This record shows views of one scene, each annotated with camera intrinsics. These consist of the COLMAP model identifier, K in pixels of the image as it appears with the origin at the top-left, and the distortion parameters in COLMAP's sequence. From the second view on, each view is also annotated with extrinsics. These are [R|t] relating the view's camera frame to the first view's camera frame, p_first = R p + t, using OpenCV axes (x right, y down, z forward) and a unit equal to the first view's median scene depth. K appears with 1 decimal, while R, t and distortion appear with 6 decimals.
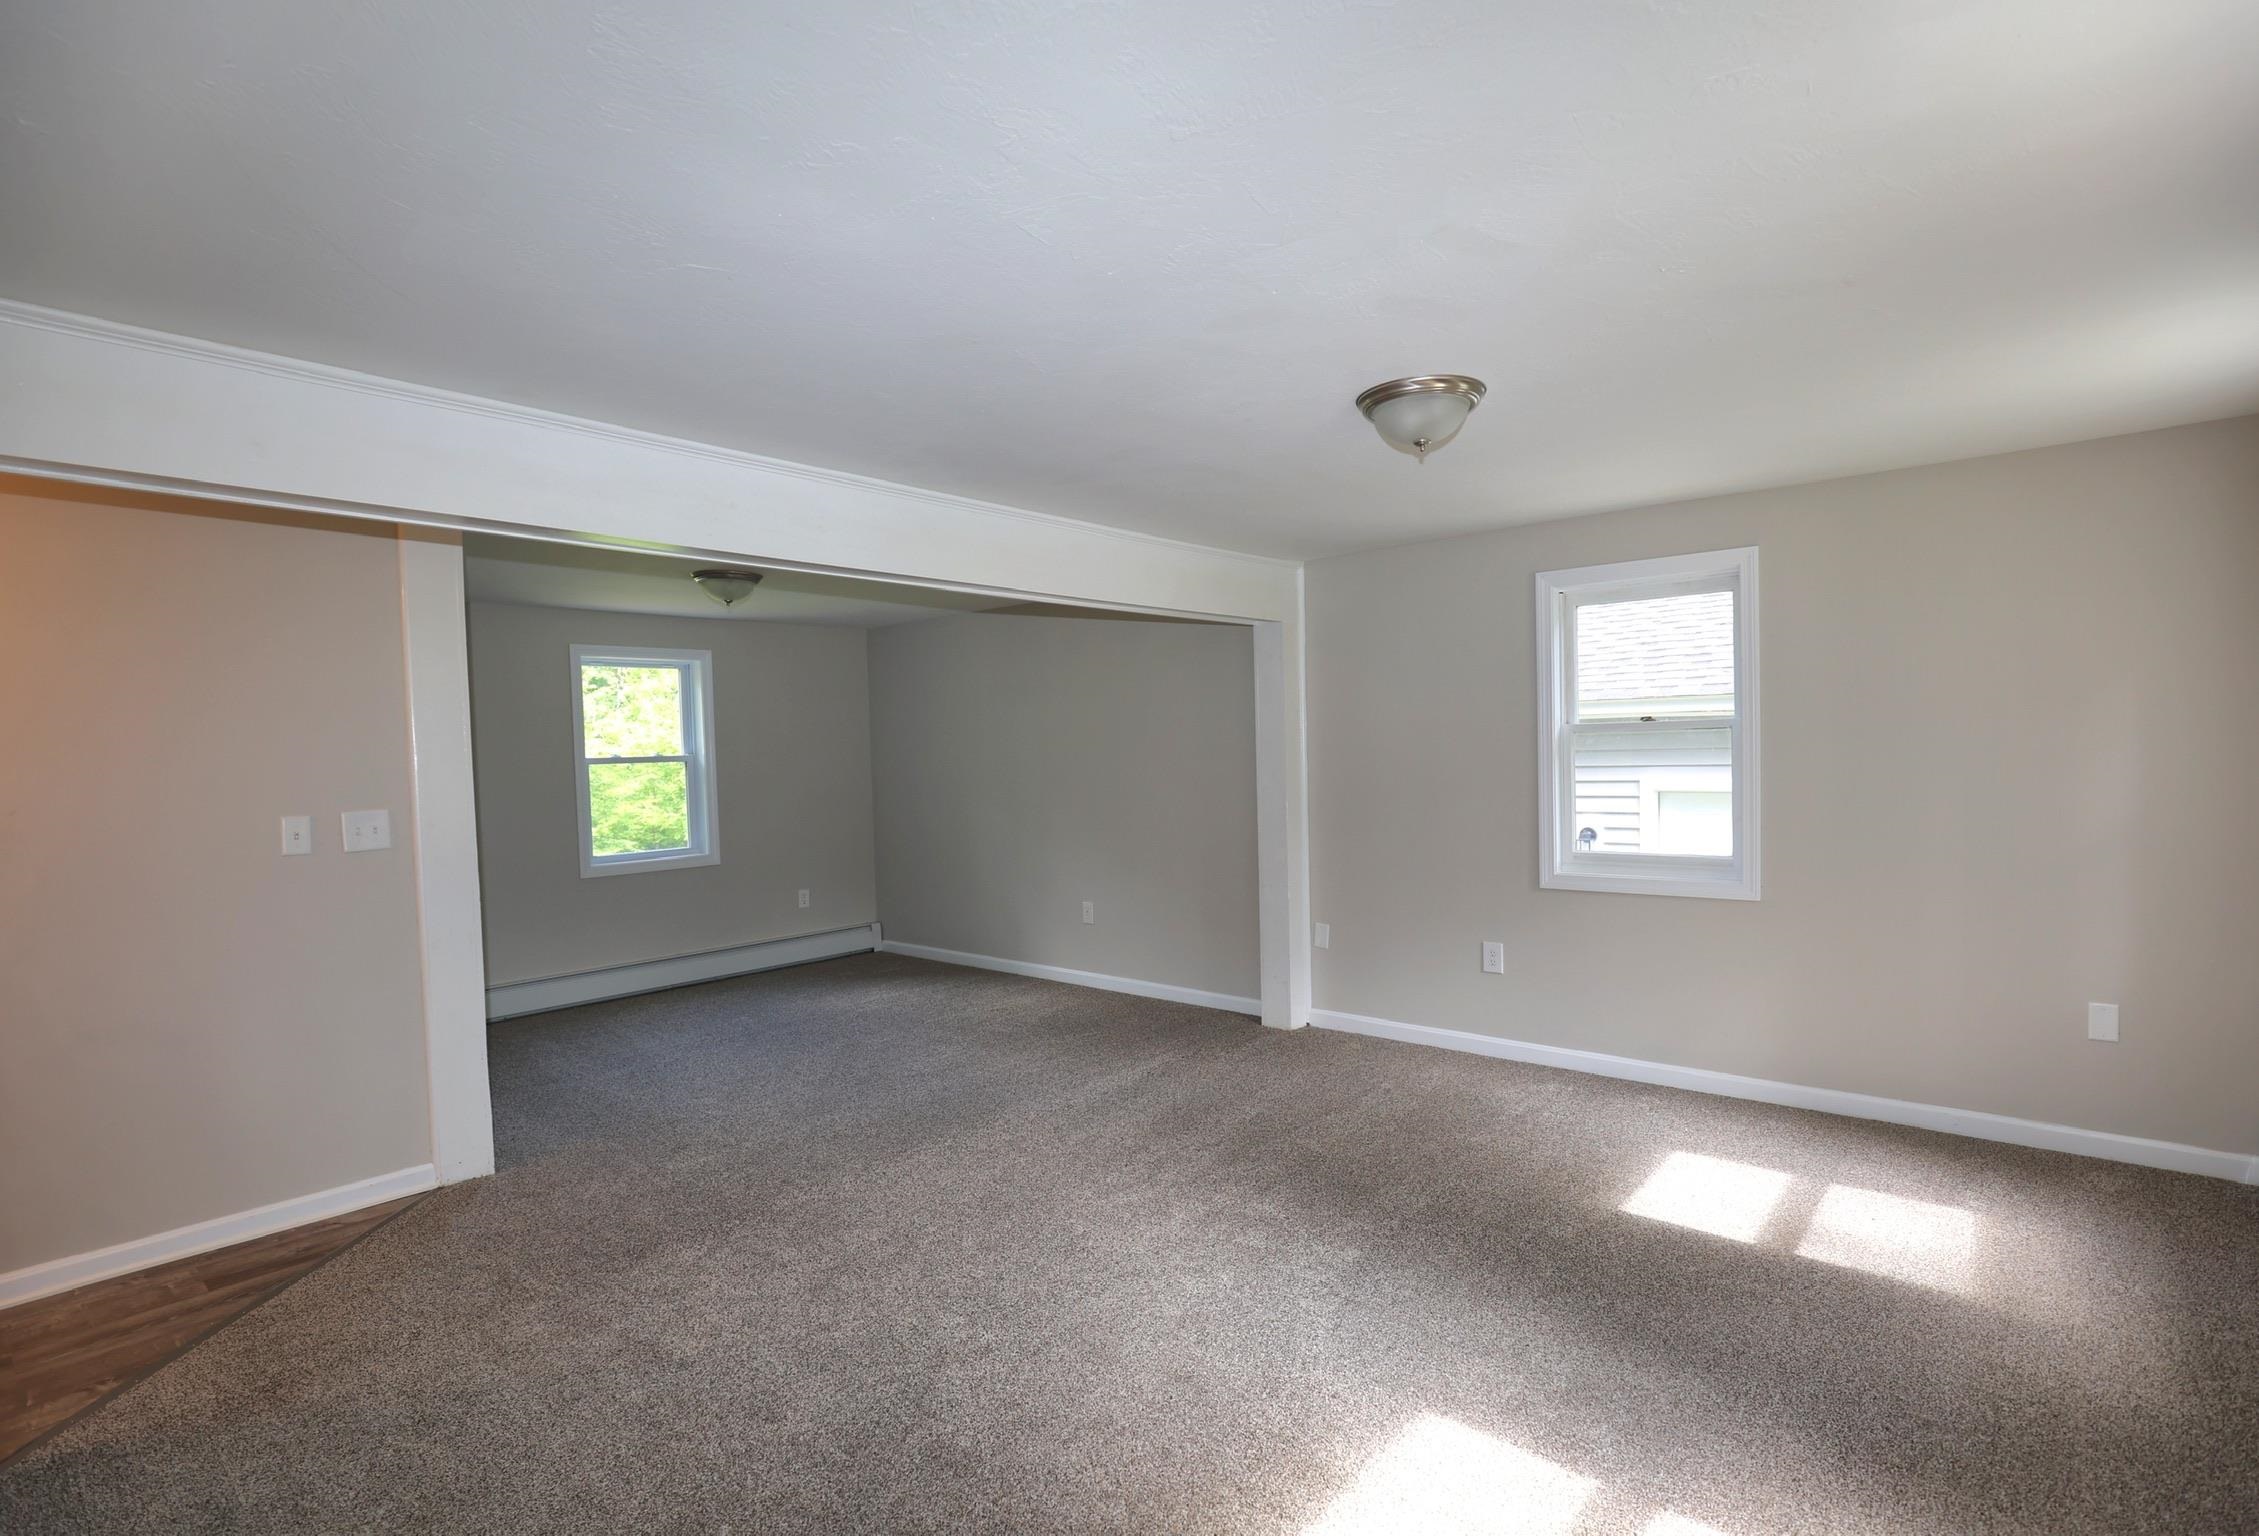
lens RADIAL K [[1078.1, 0, 1130.9], [0, 1078.1, 825.2], [0, 0, 1]] dist [-0.000507, -0.000054]
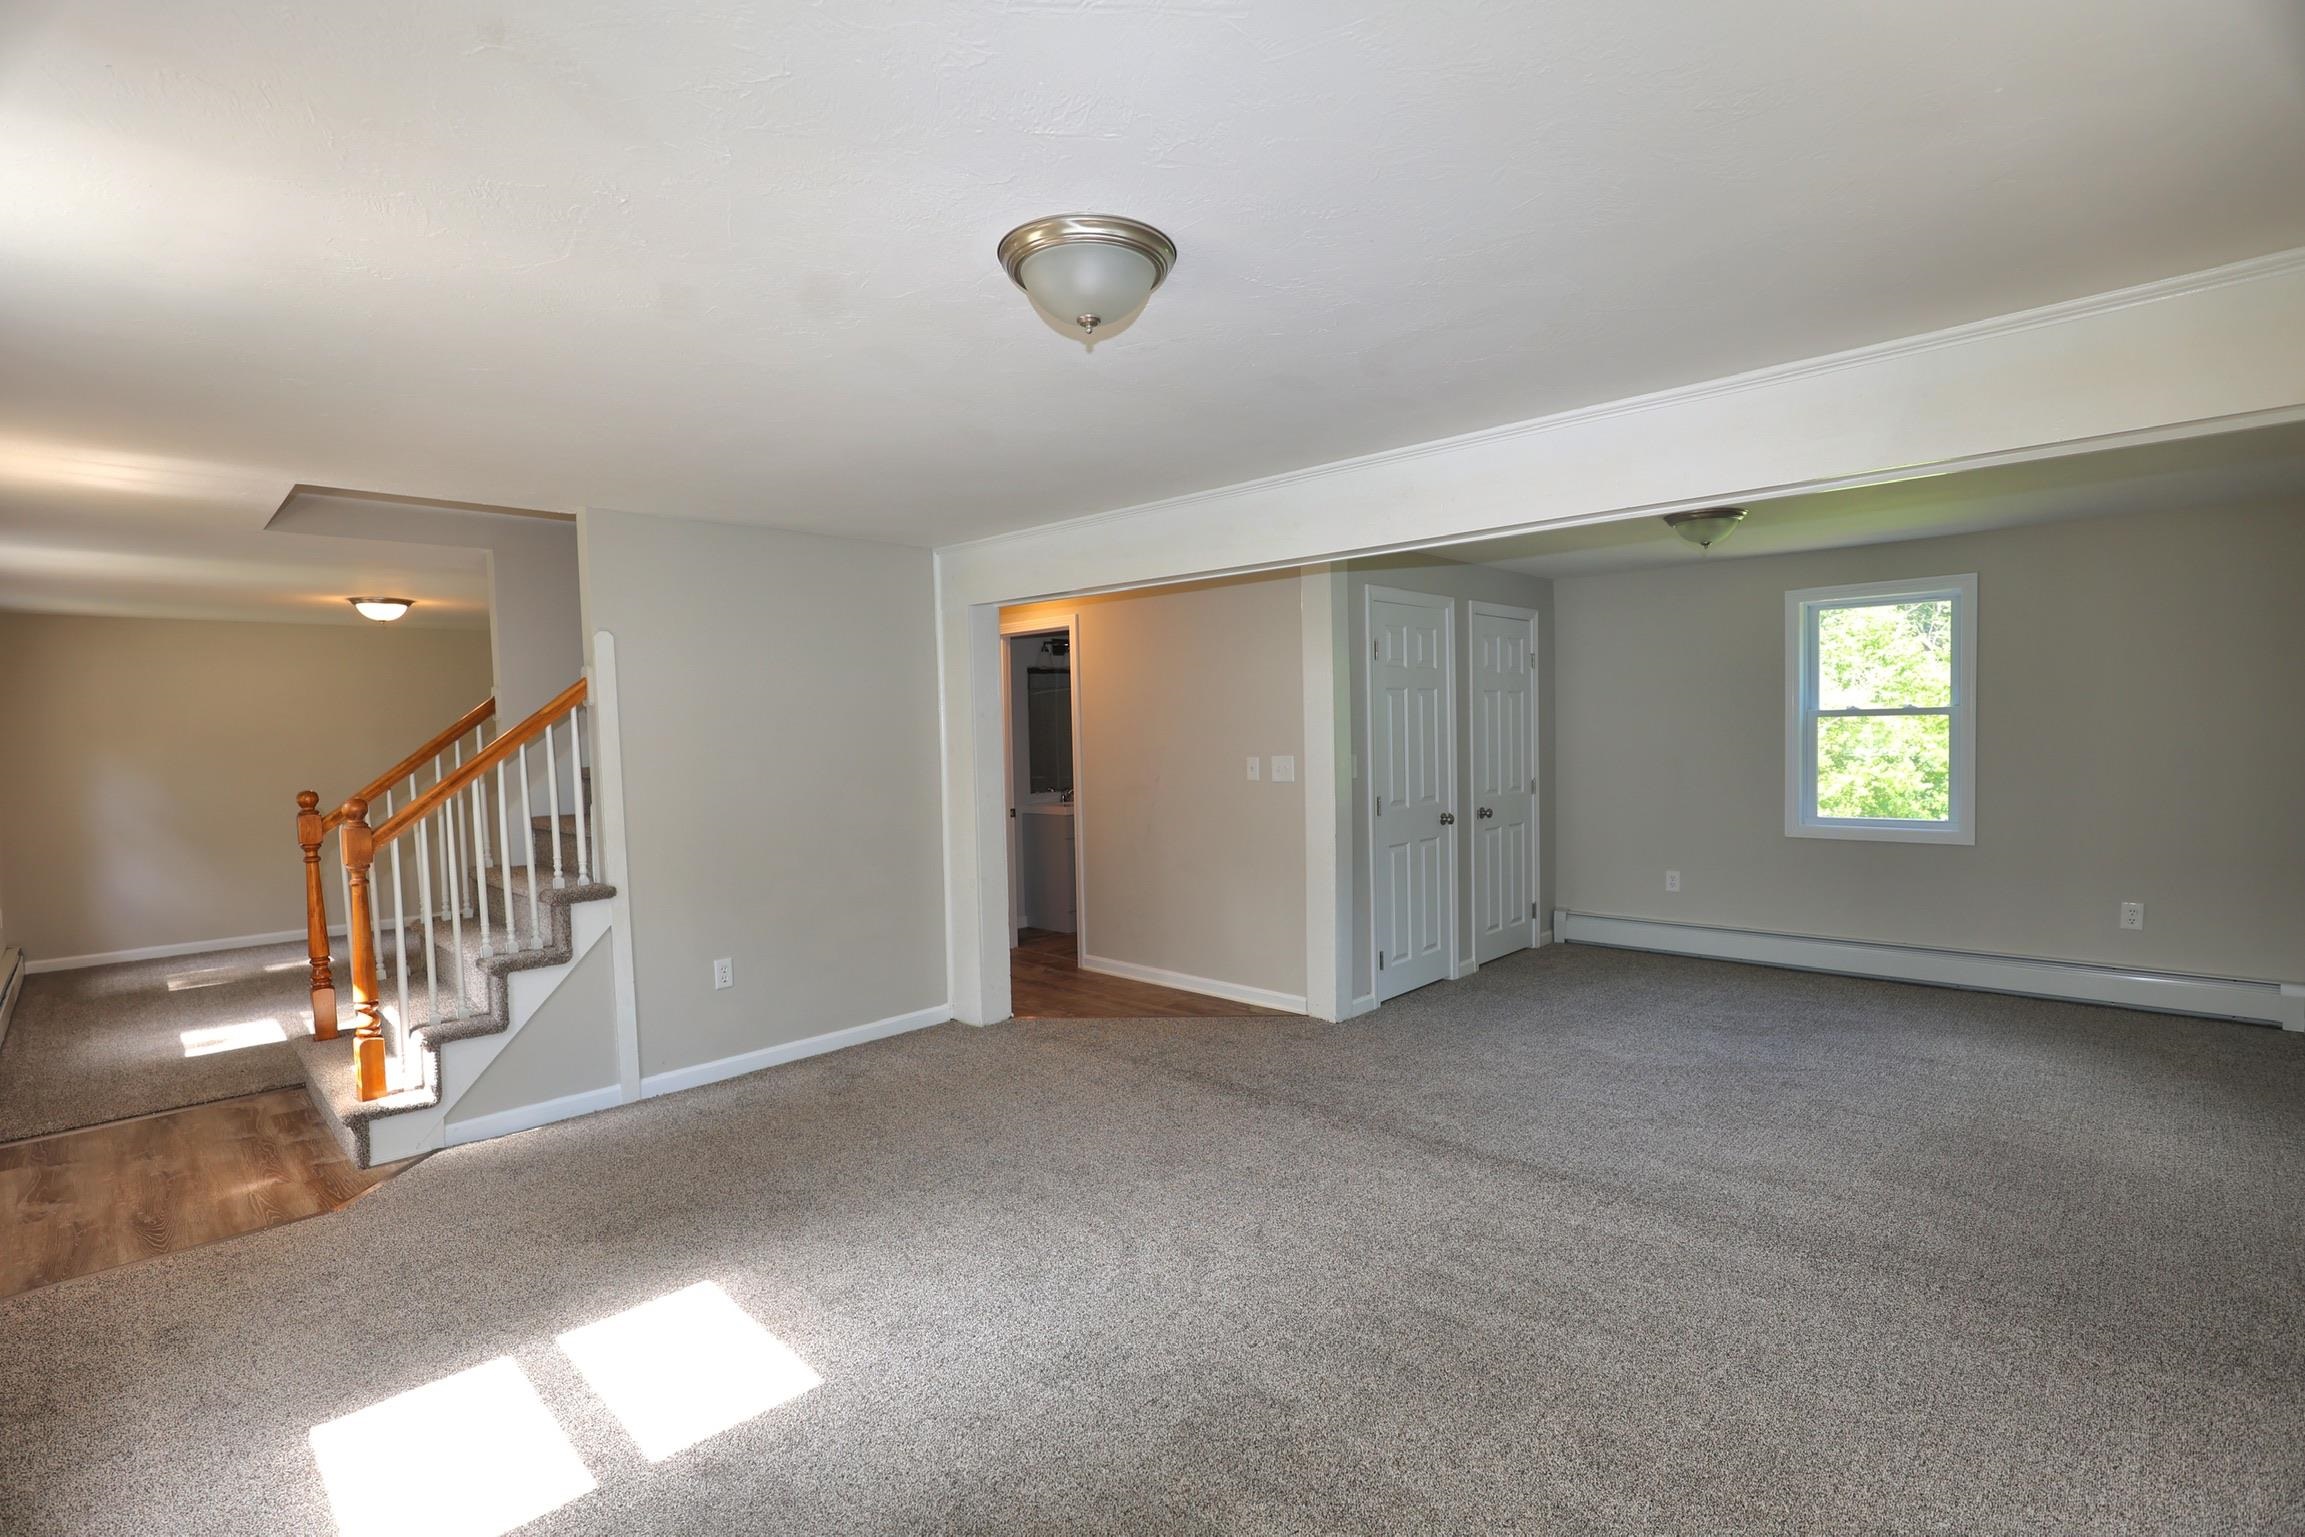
lens RADIAL K [[1061.4, 0, 1207.9], [0, 1061.4, 766.5], [0, 0, 1]] dist [-0.000221, 0.000134]
pose [[-0.027675, 0.061569, -0.997719, 0.800813], [-0.045374, 0.996995, 0.062783, -0.087851], [0.998587, 0.047008, -0.024798, 0.913152]]
